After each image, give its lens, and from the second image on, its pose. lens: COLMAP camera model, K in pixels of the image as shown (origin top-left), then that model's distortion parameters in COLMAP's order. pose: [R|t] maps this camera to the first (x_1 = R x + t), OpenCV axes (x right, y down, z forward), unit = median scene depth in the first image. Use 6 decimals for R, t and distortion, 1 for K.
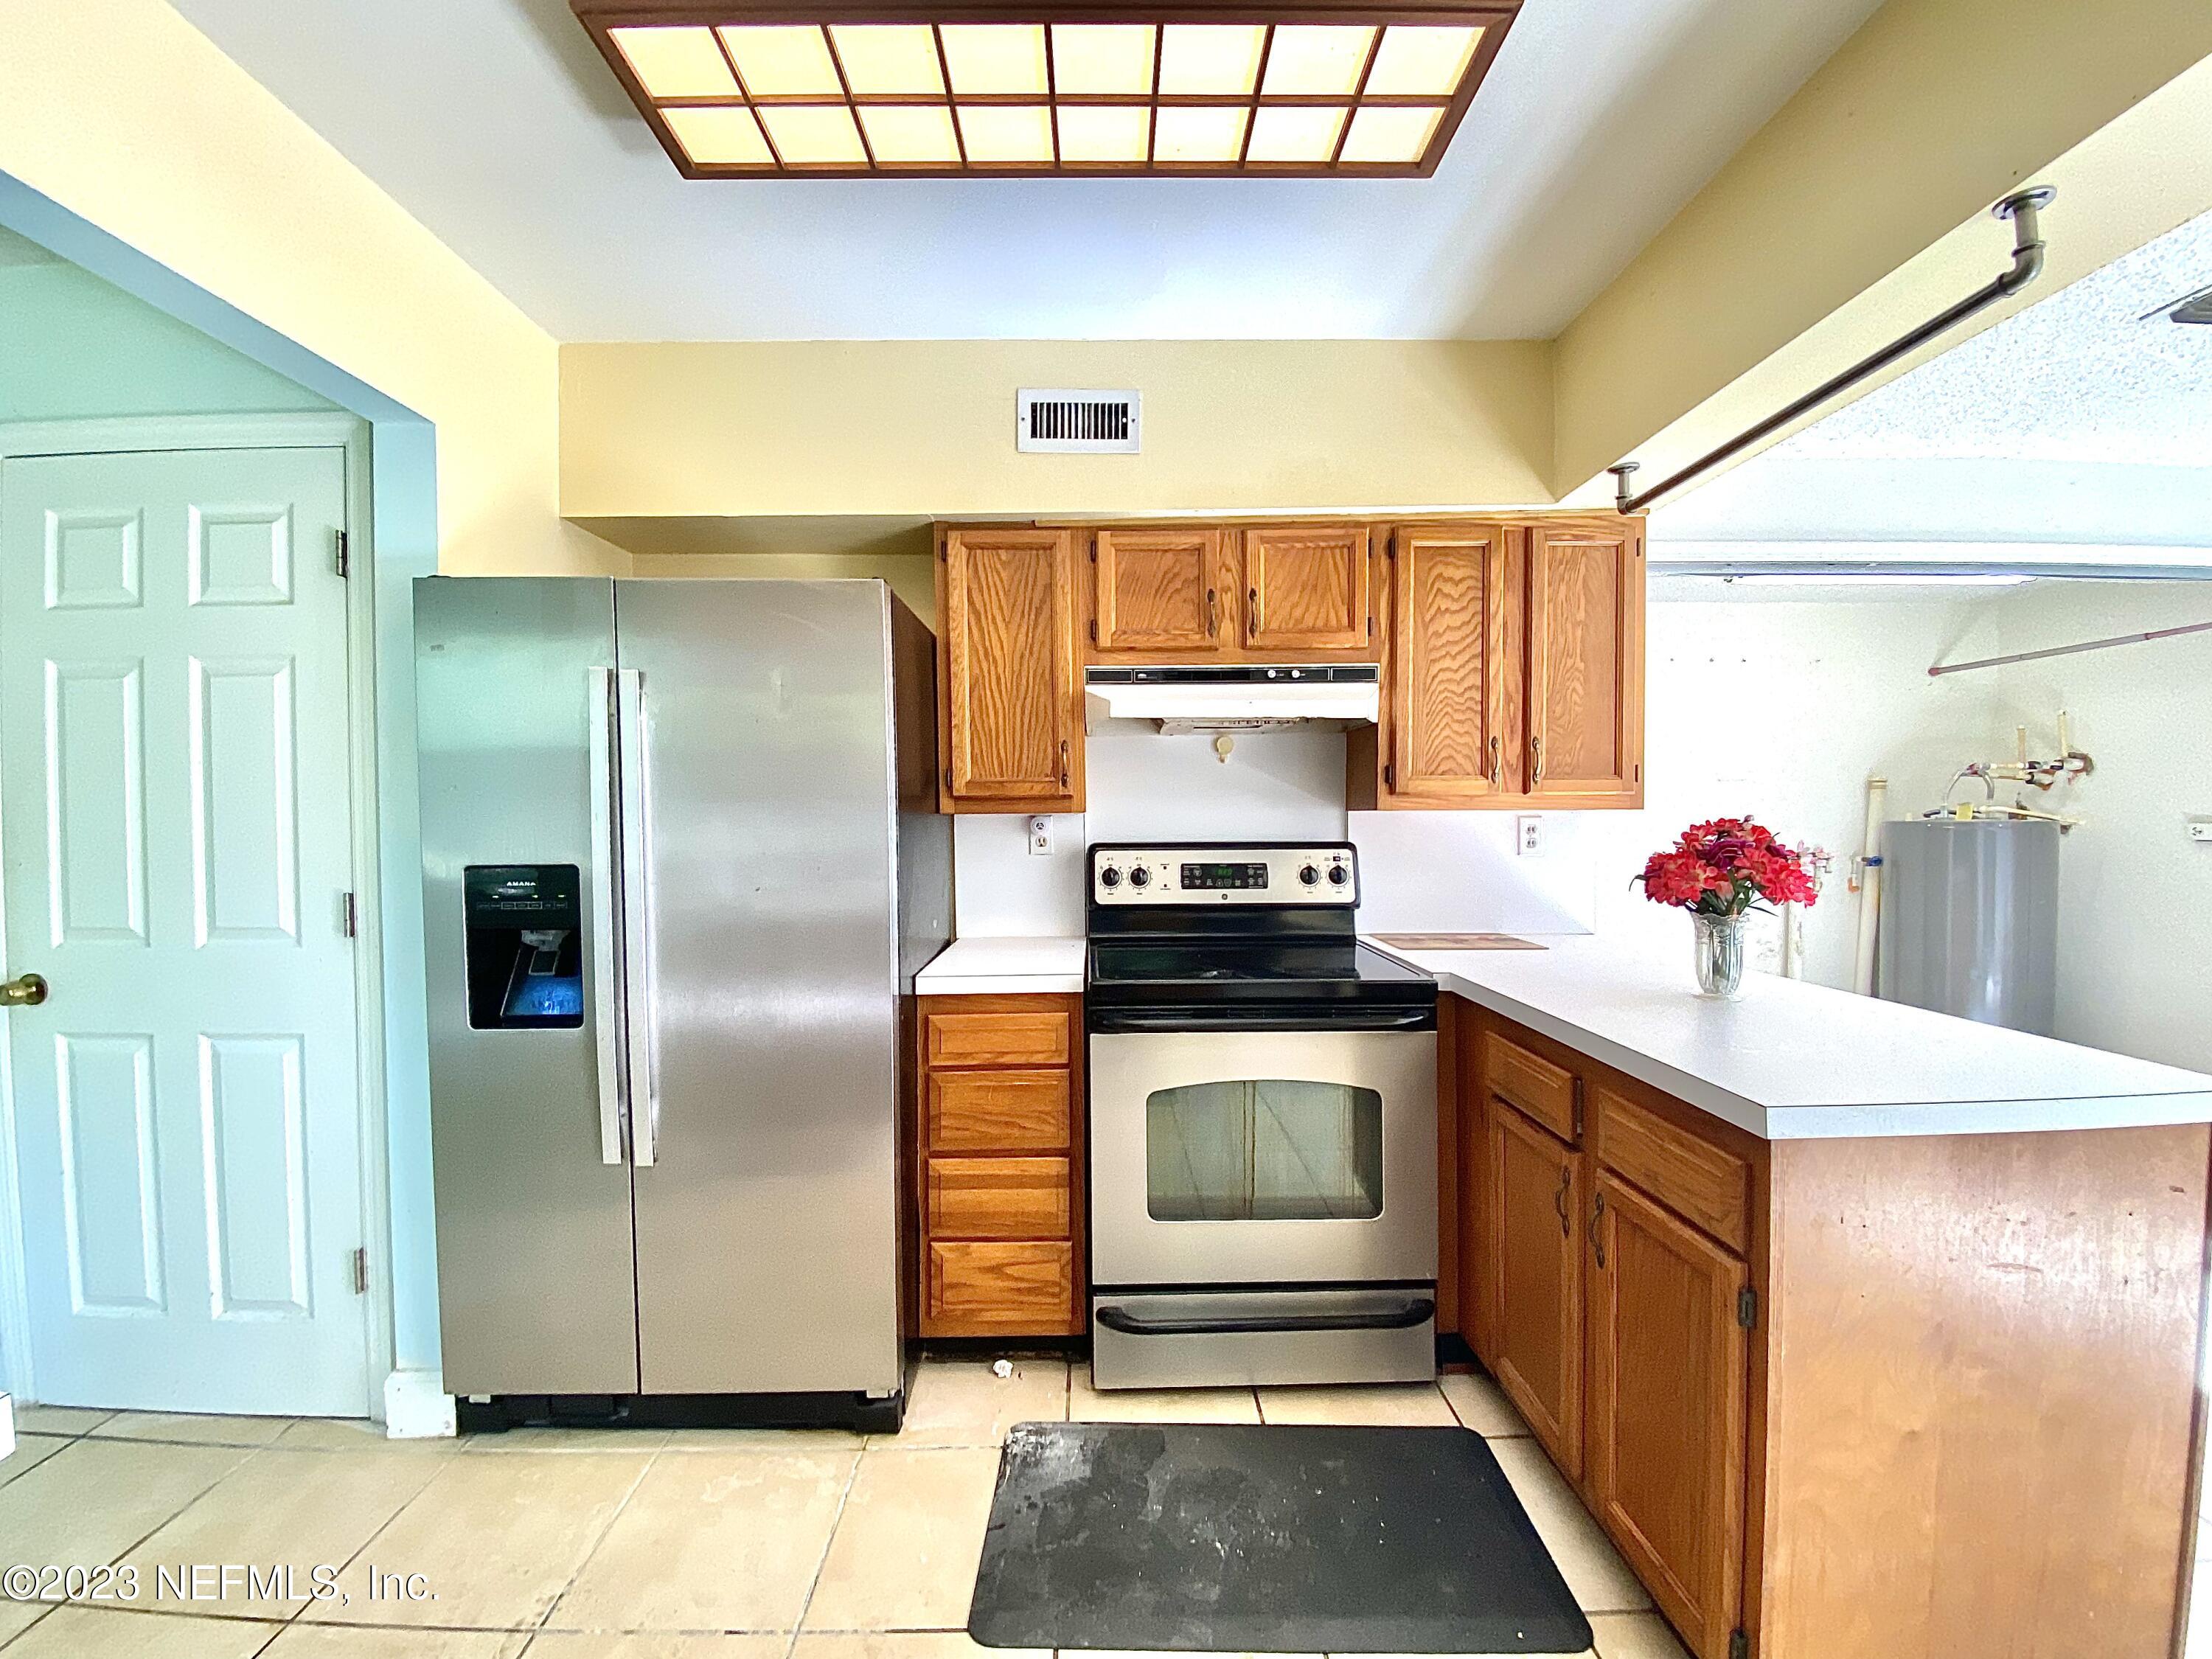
lens RADIAL K [[880.9, 0, 1078.4], [0, 880.9, 828.8], [0, 0, 1]] dist [-0.002162, -0.000783]
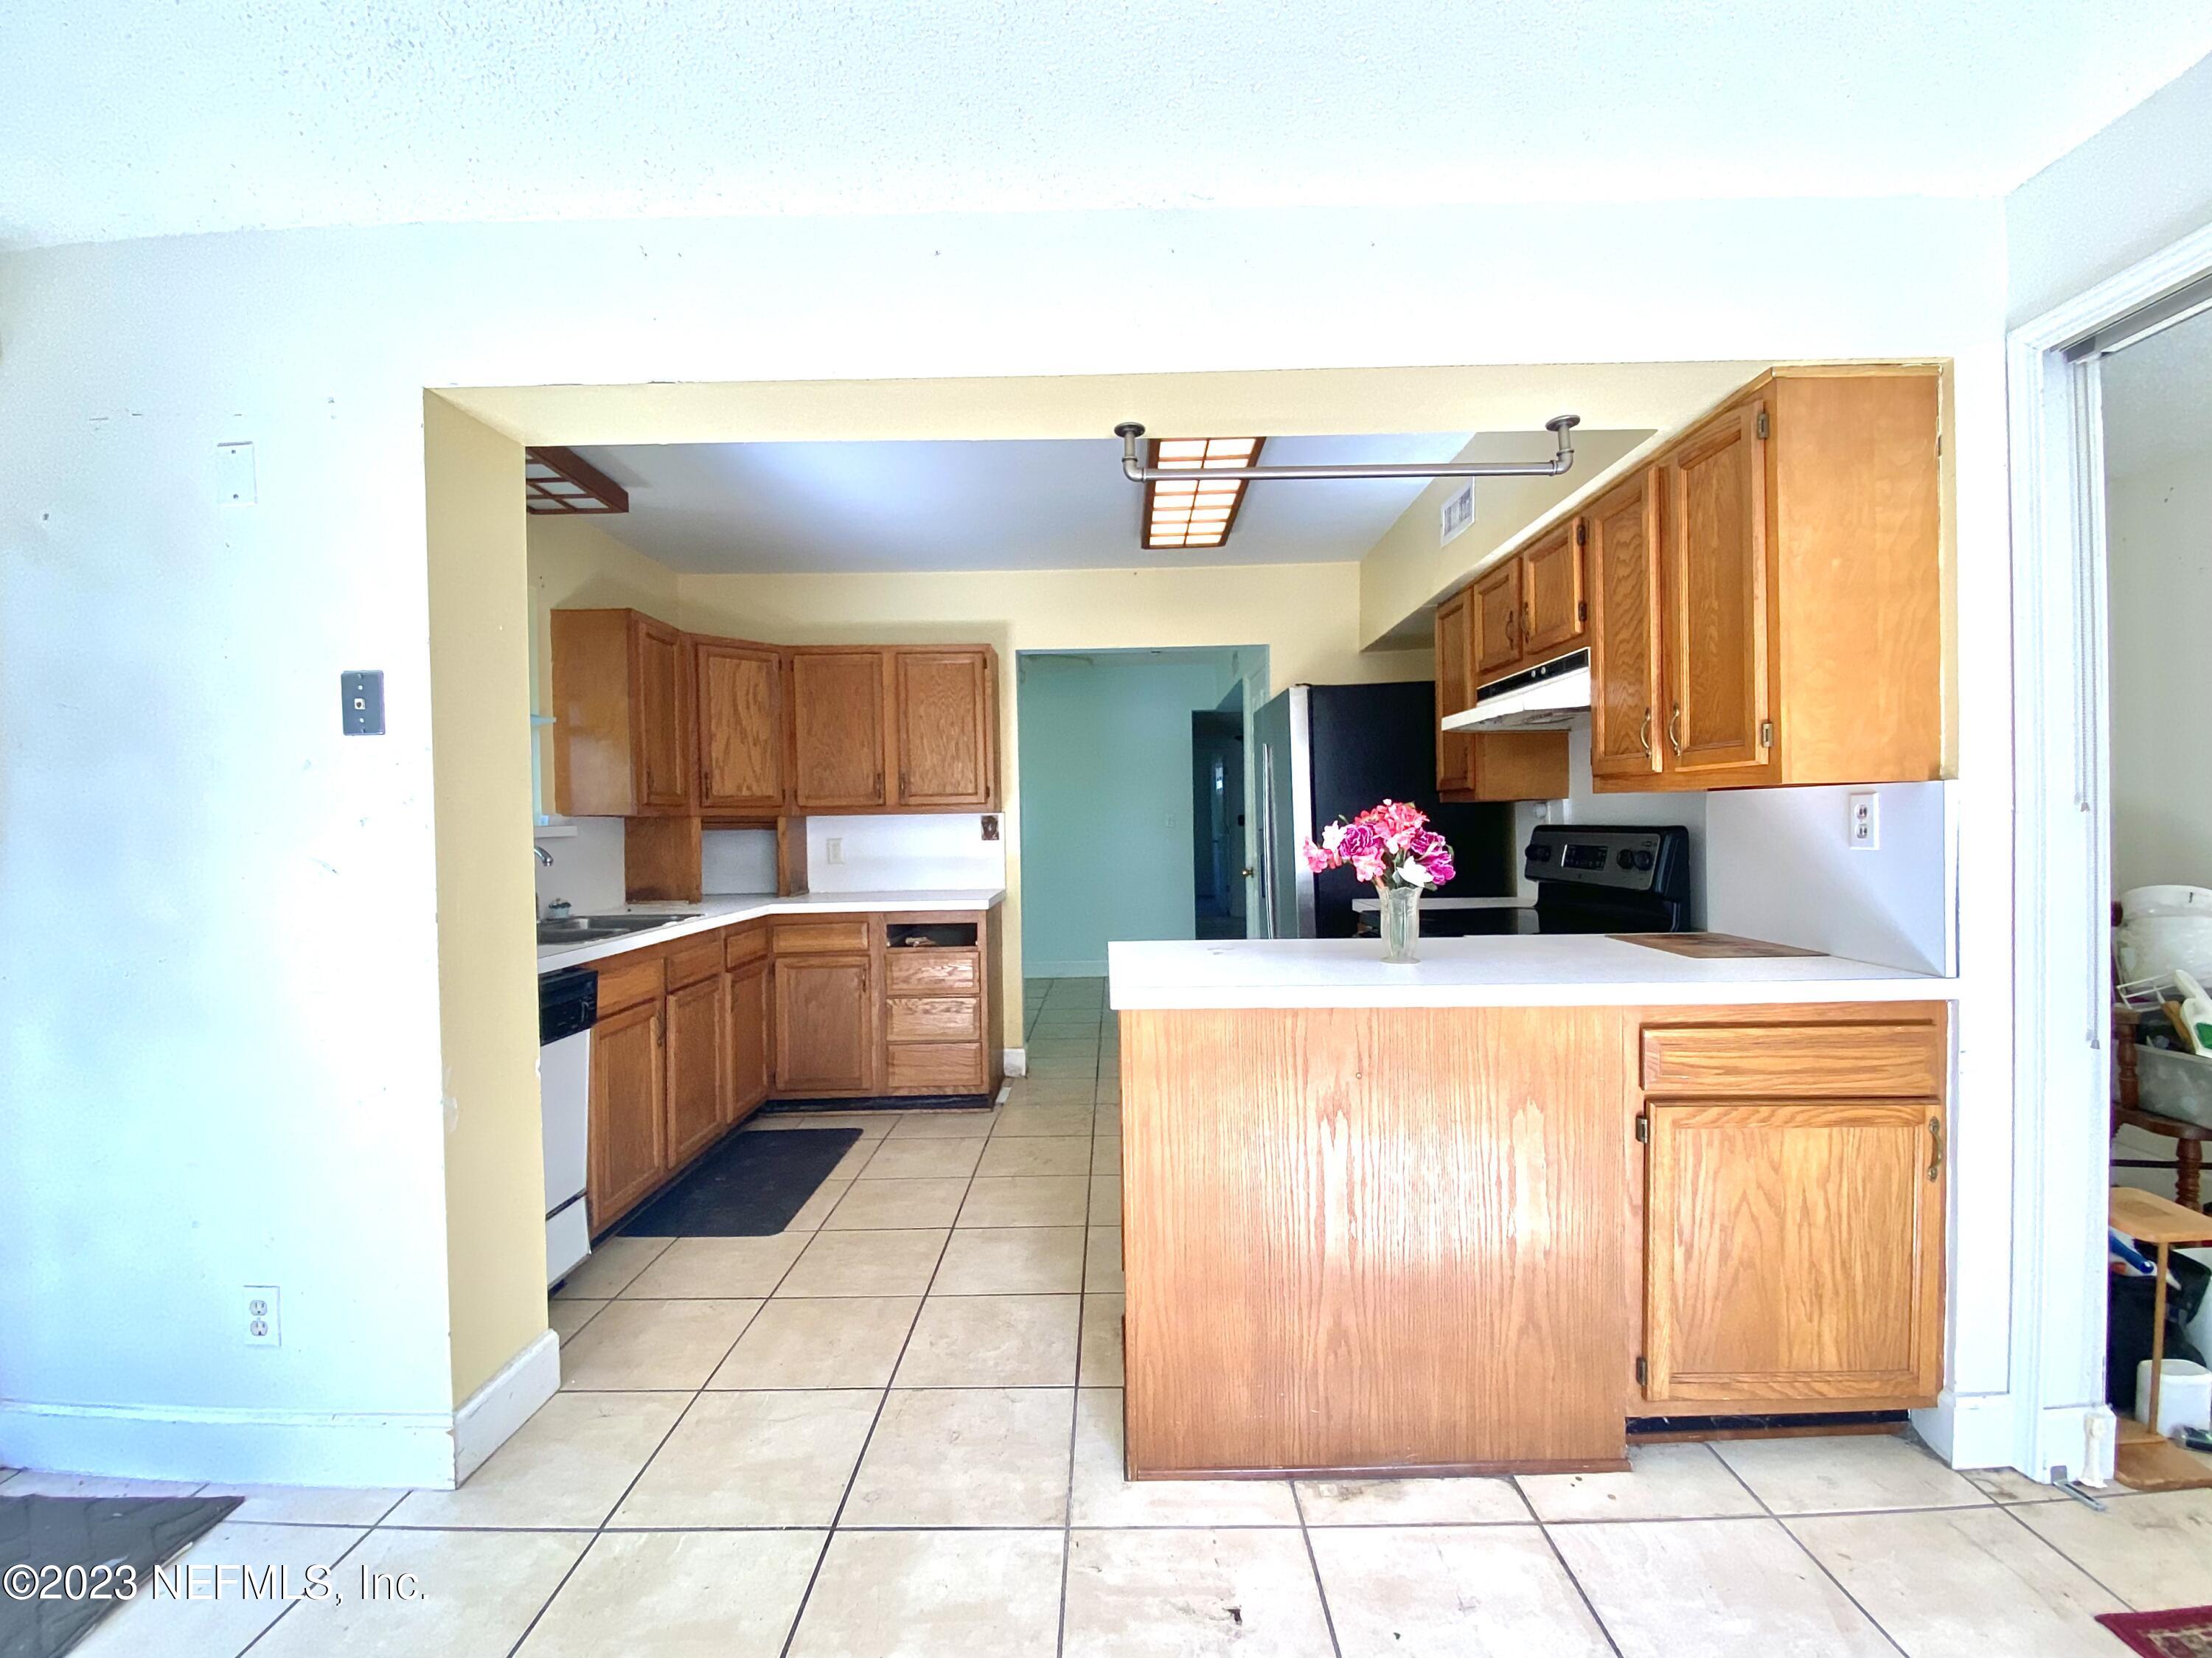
lens RADIAL K [[951.0, 0, 1106.0], [0, 951.0, 829.0], [0, 0, 1]] dist [0.001946, 0.000080]
pose [[-0.024004, 0.025262, -0.999393, 1.775160], [-0.002318, 0.999677, 0.025325, -0.003894], [0.999709, 0.002924, -0.023938, 0.572697]]
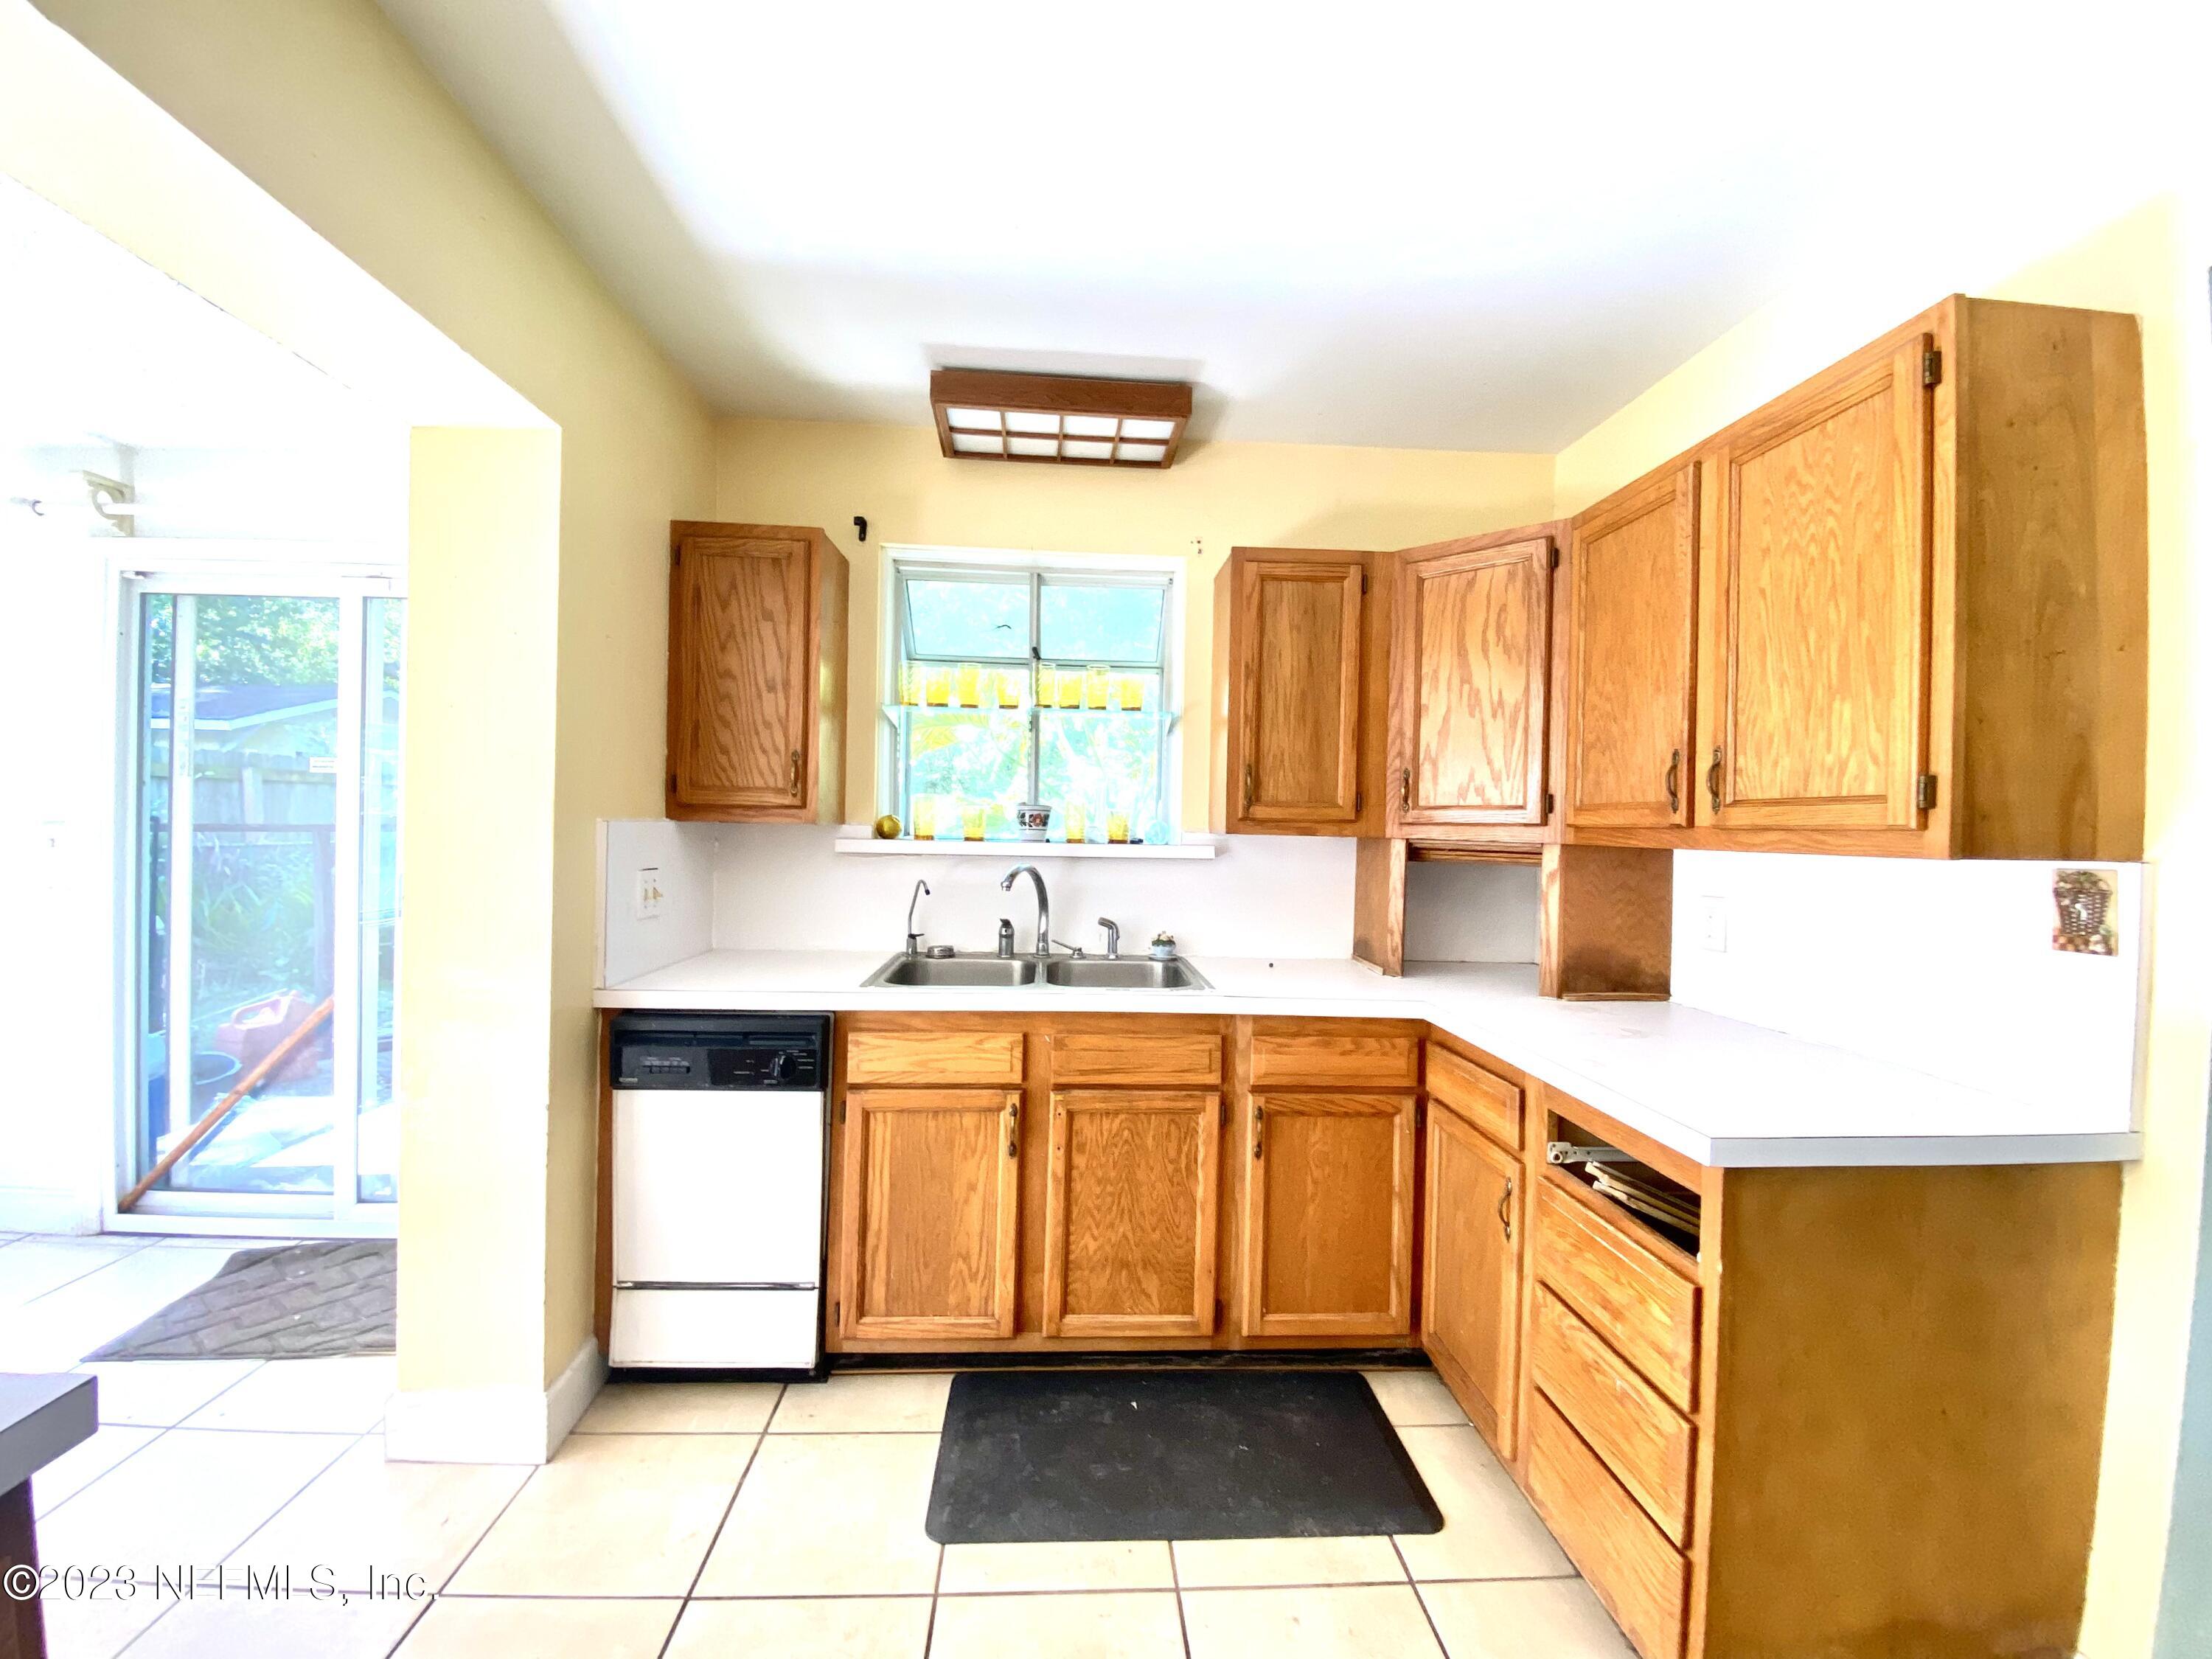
lens RADIAL K [[893.2, 0, 1106.0], [0, 893.2, 829.5], [0, 0, 1]] dist [0.000574, -0.000157]
pose [[-0.999383, -0.002421, -0.035052, 0.102404], [-0.003300, 0.999681, 0.025034, -0.020420], [0.034980, 0.025134, -0.999072, 0.861661]]
